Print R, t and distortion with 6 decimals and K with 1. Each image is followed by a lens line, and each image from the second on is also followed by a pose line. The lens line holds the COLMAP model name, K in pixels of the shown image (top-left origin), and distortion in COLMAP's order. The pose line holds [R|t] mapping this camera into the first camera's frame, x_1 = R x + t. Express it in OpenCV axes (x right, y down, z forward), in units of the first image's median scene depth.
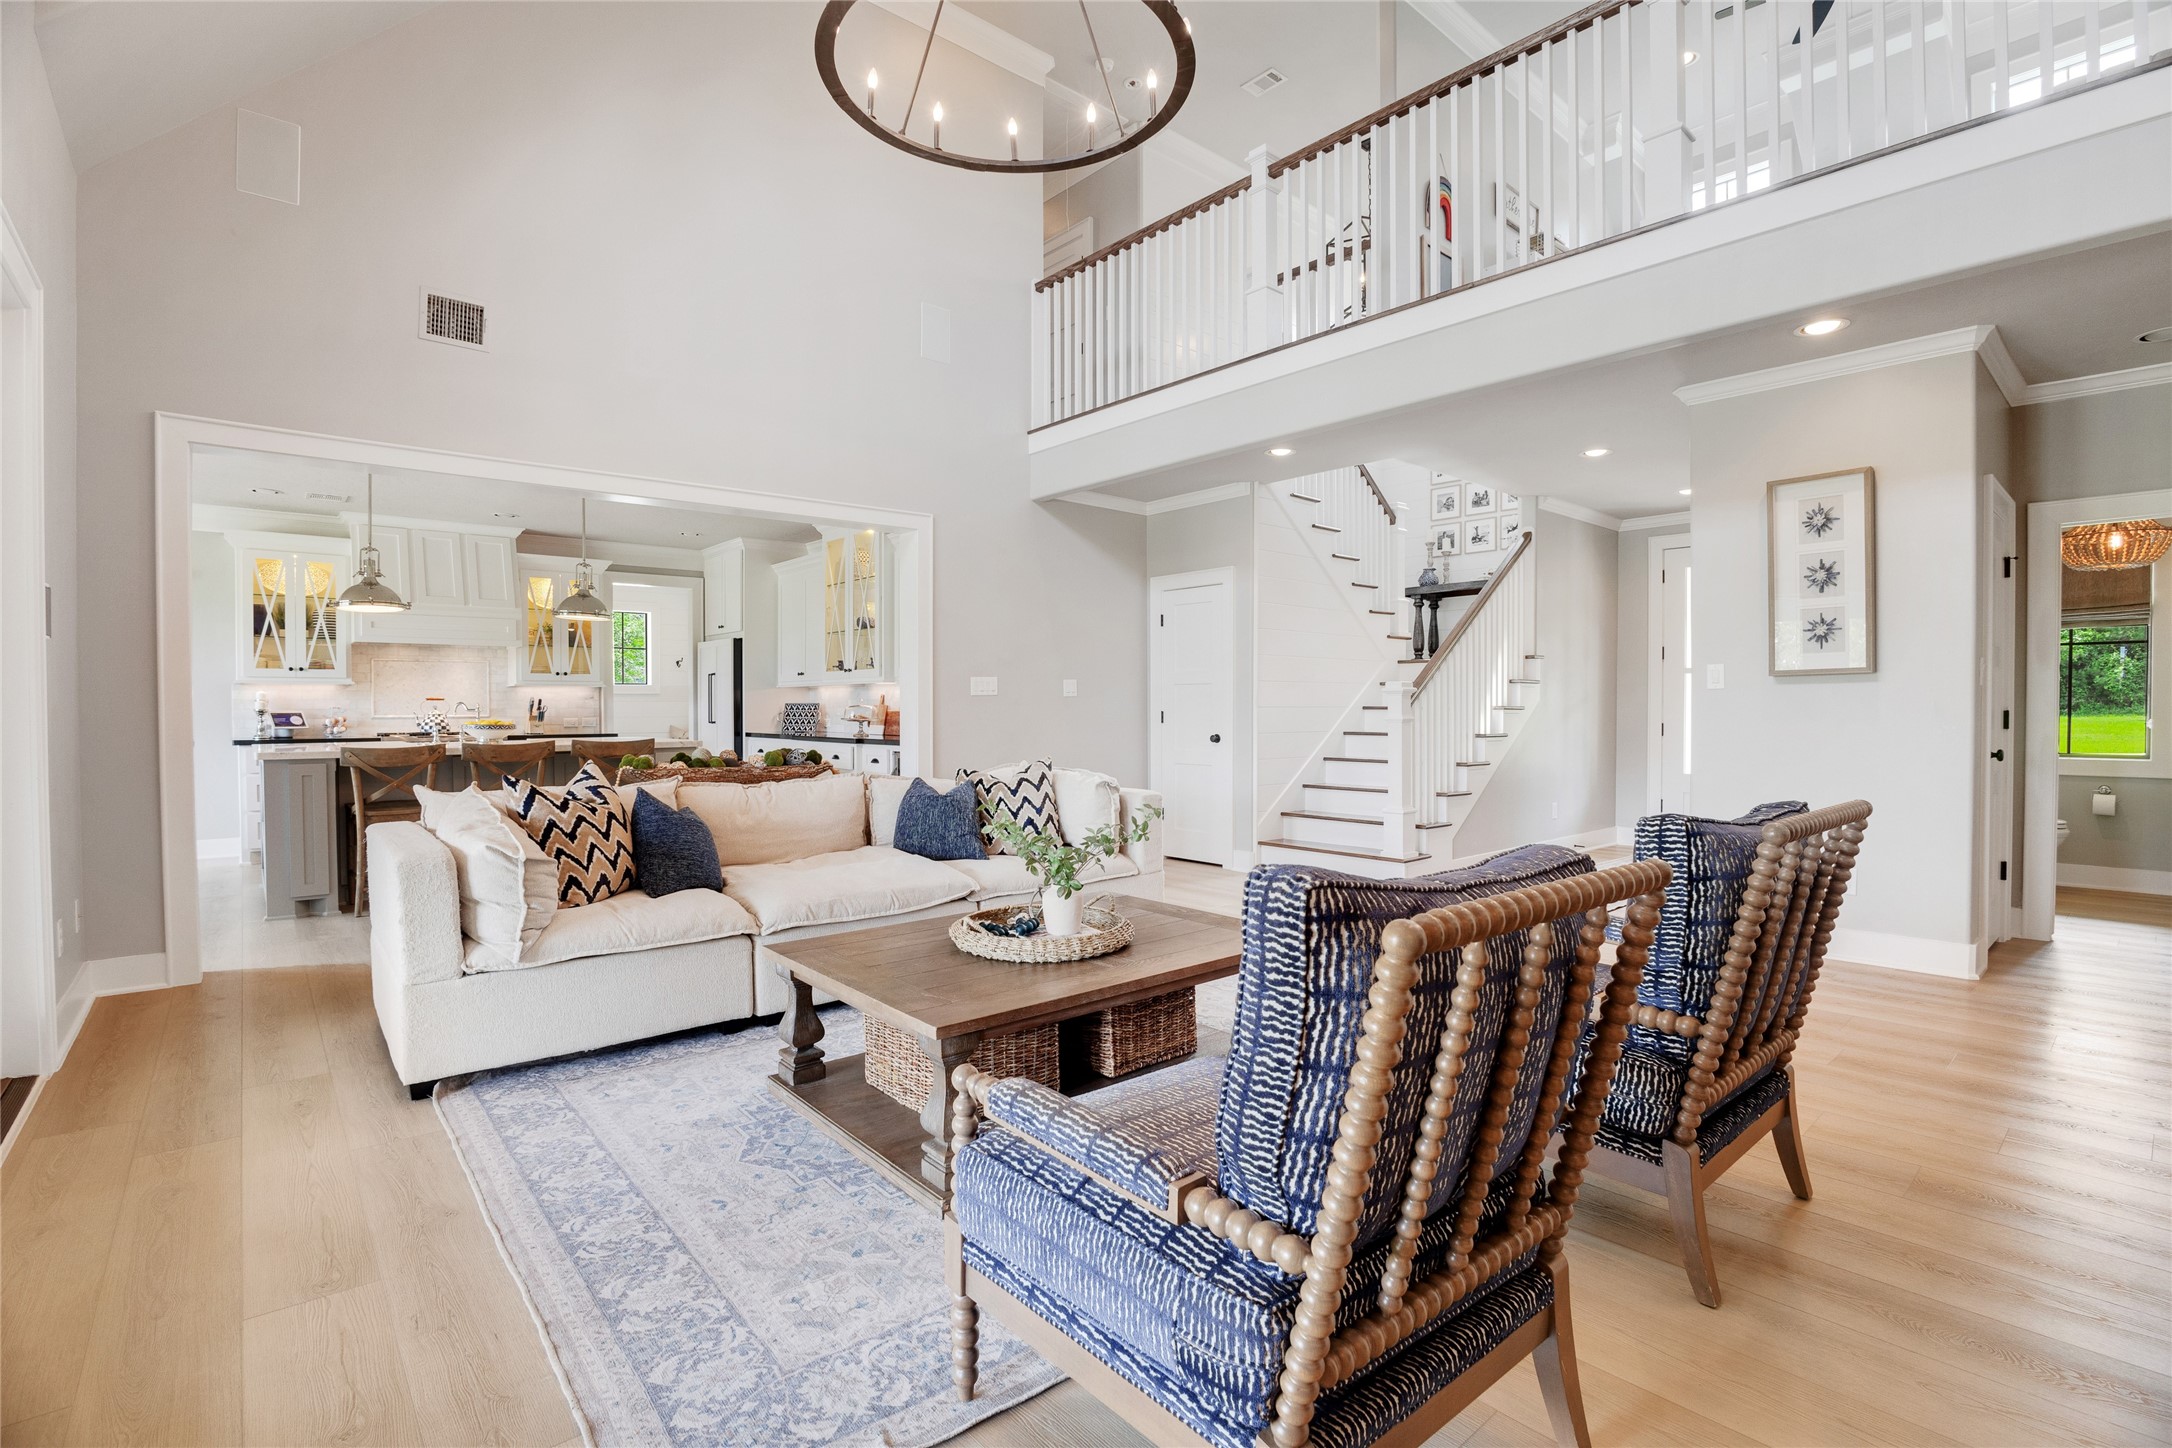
lens RADIAL K [[963.2, 0, 1080.9], [0, 963.2, 725.2], [0, 0, 1]] dist [-0.042564, 0.010577]
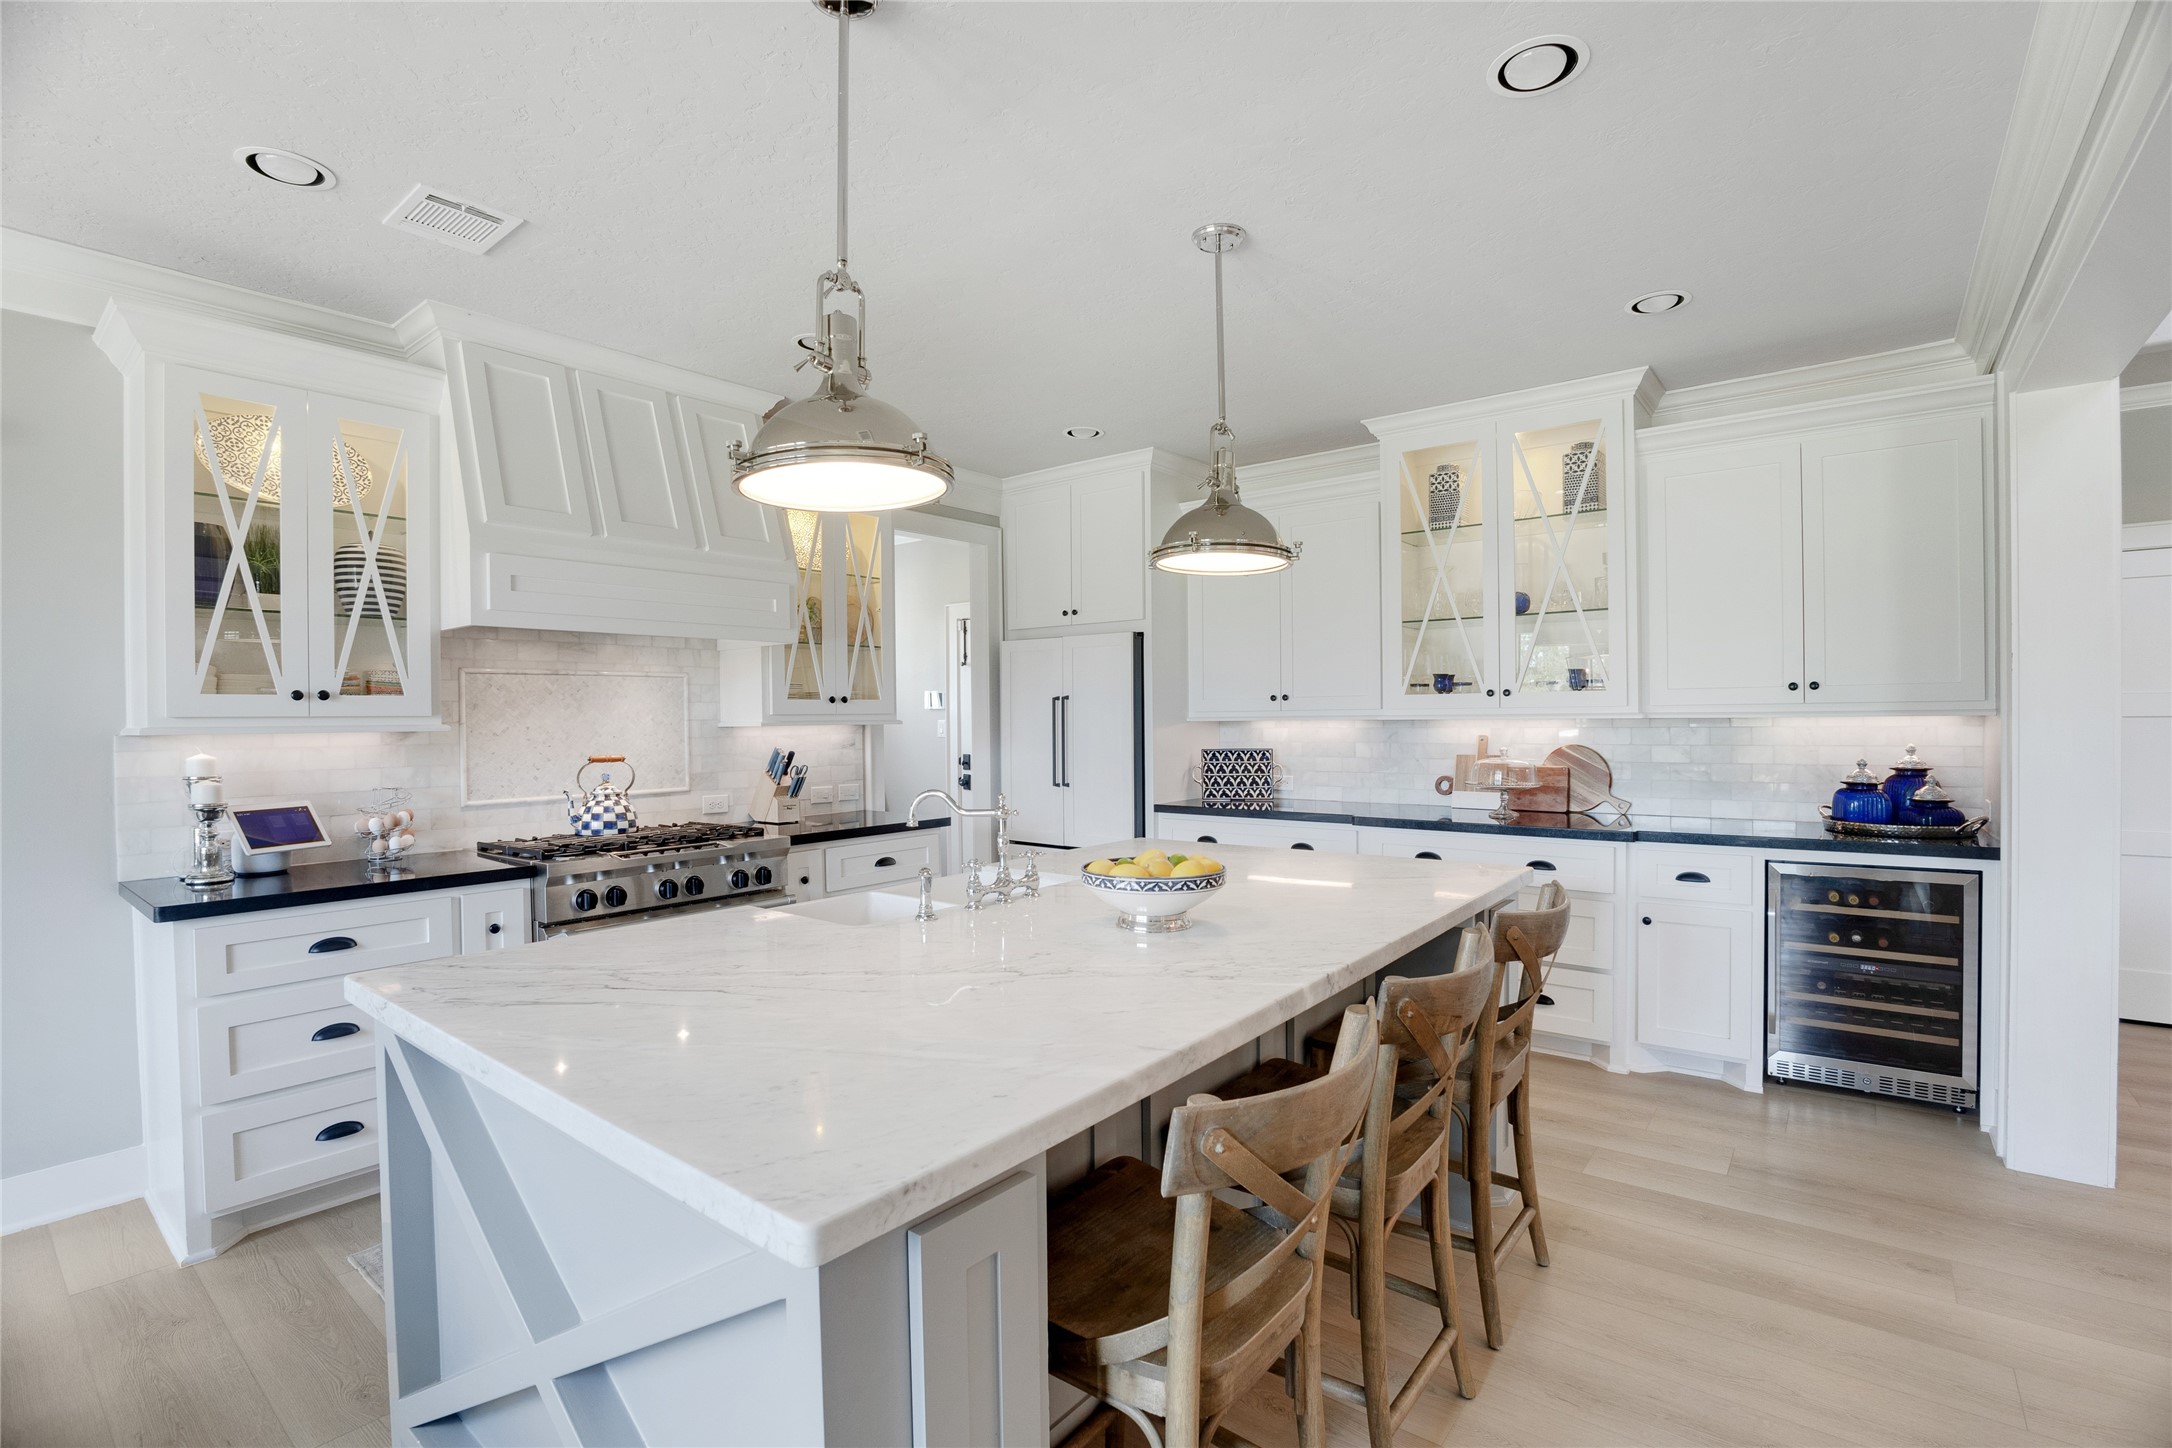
lens RADIAL K [[973.7, 0, 1046.7], [0, 973.7, 724.2], [0, 0, 1]] dist [-0.027067, 0.000043]
pose [[0.987522, -0.013628, 0.156890, -0.588790], [0.016088, 0.999767, -0.014420, -0.036883], [-0.156657, 0.016764, 0.987511, 0.557507]]
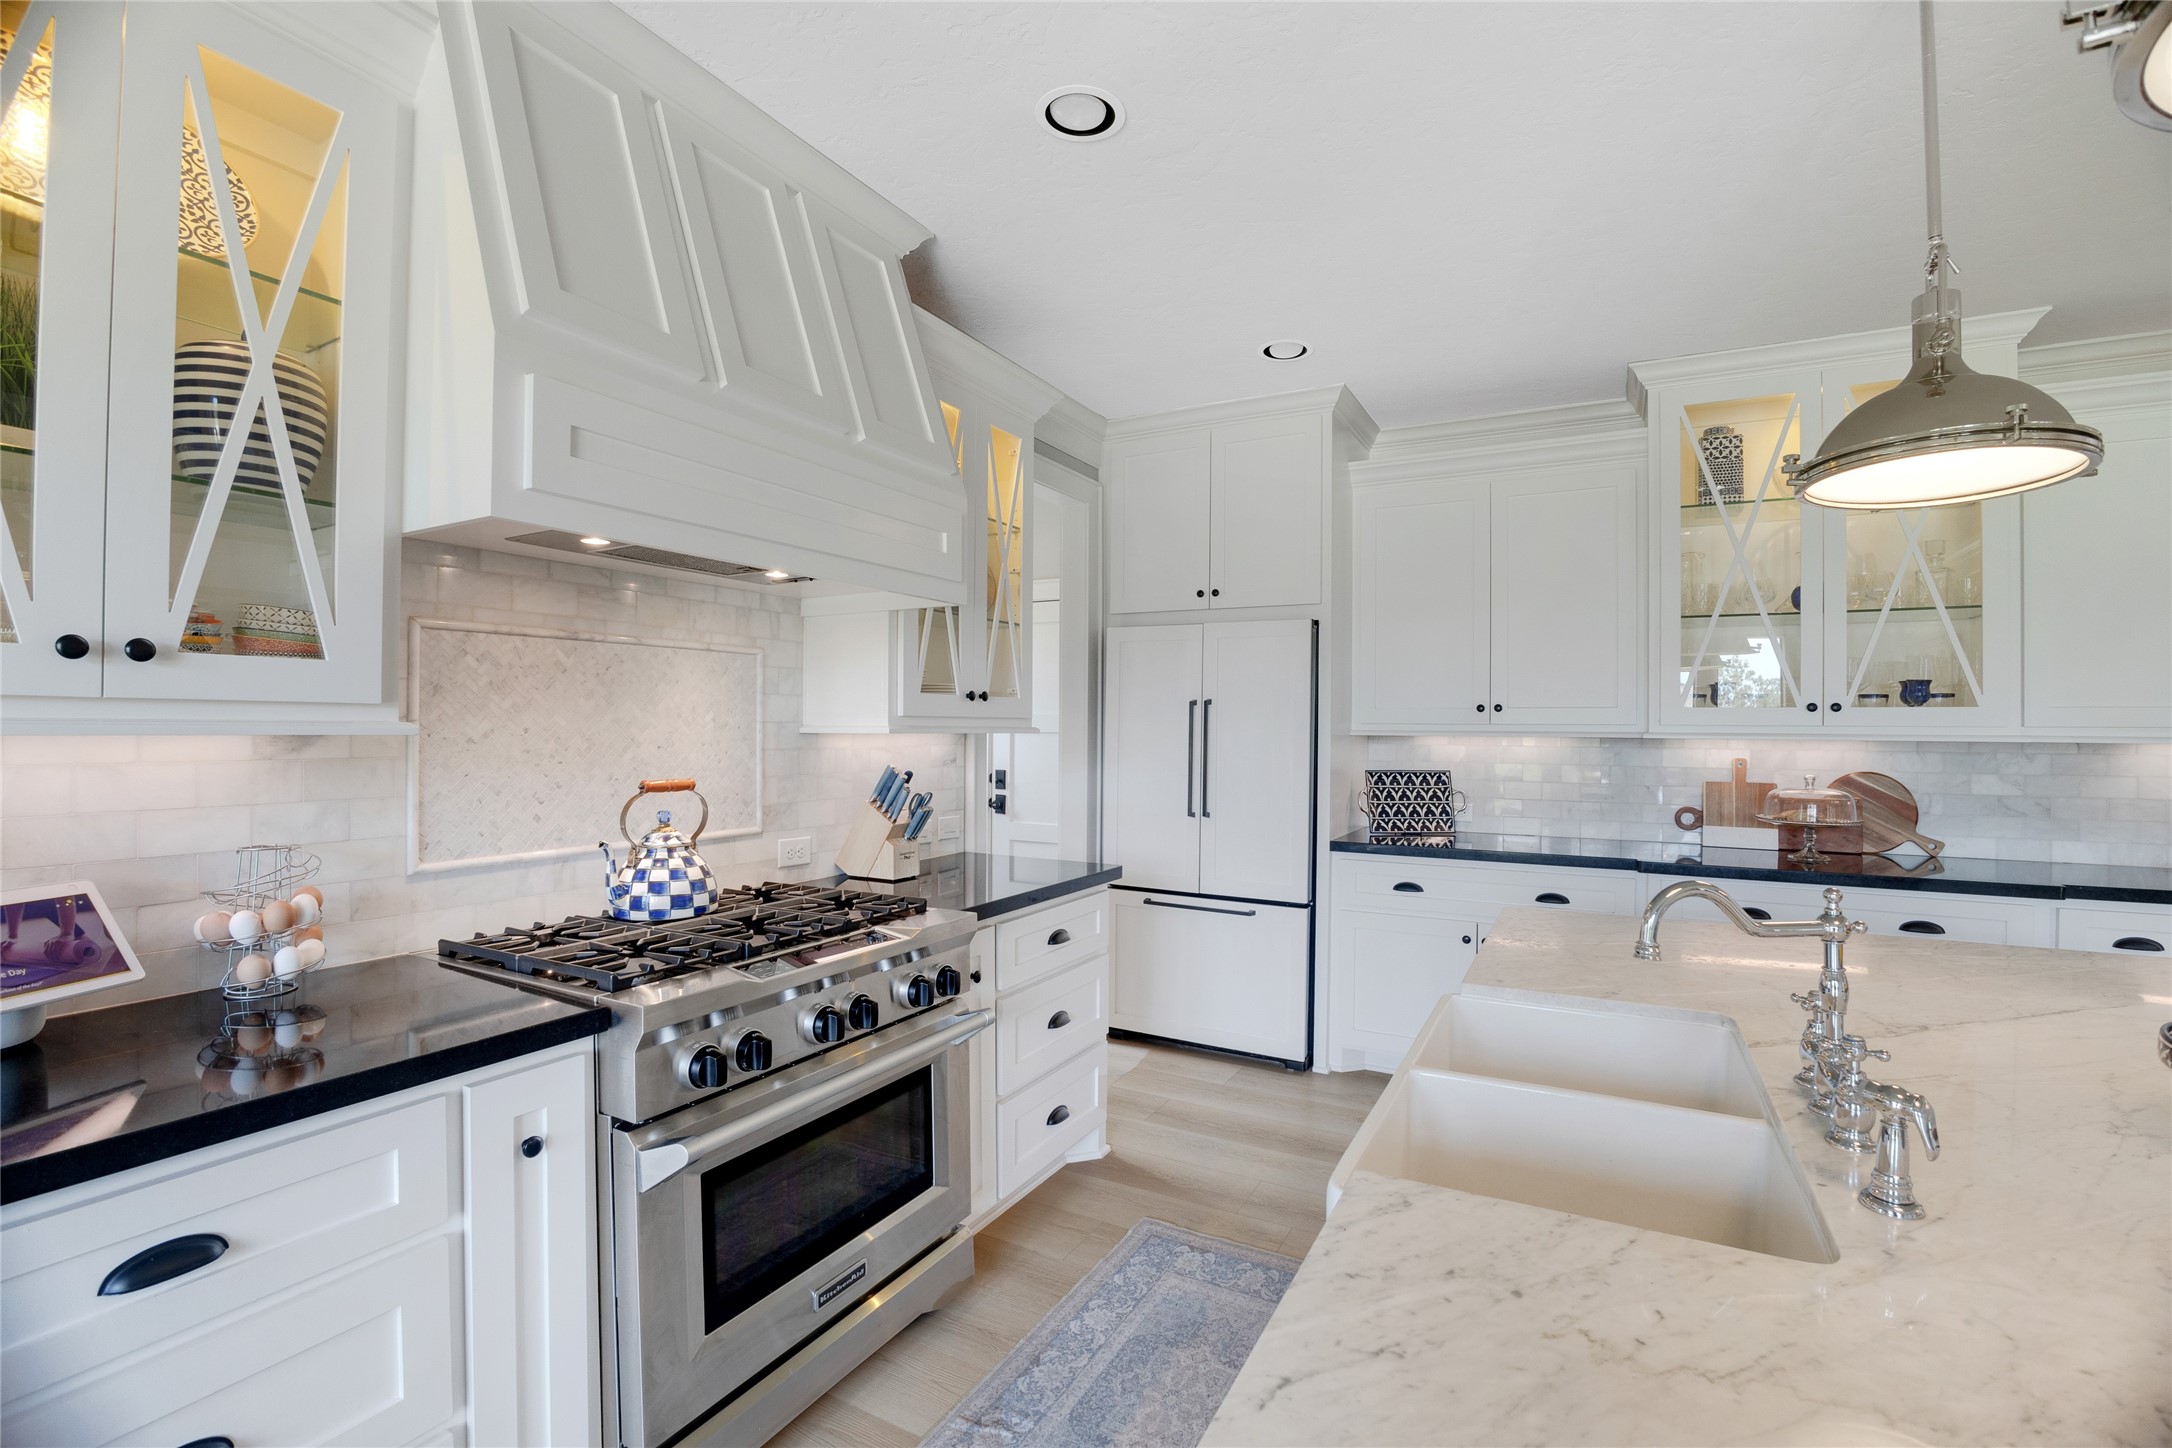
lens RADIAL K [[963.2, 0, 1080.9], [0, 963.2, 725.2], [0, 0, 1]] dist [-0.042564, 0.010577]
pose [[0.944286, 0.005748, 0.329075, -0.705572], [0.001326, 0.999773, -0.021267, -0.041509], [-0.329122, 0.020518, 0.944064, 0.761740]]
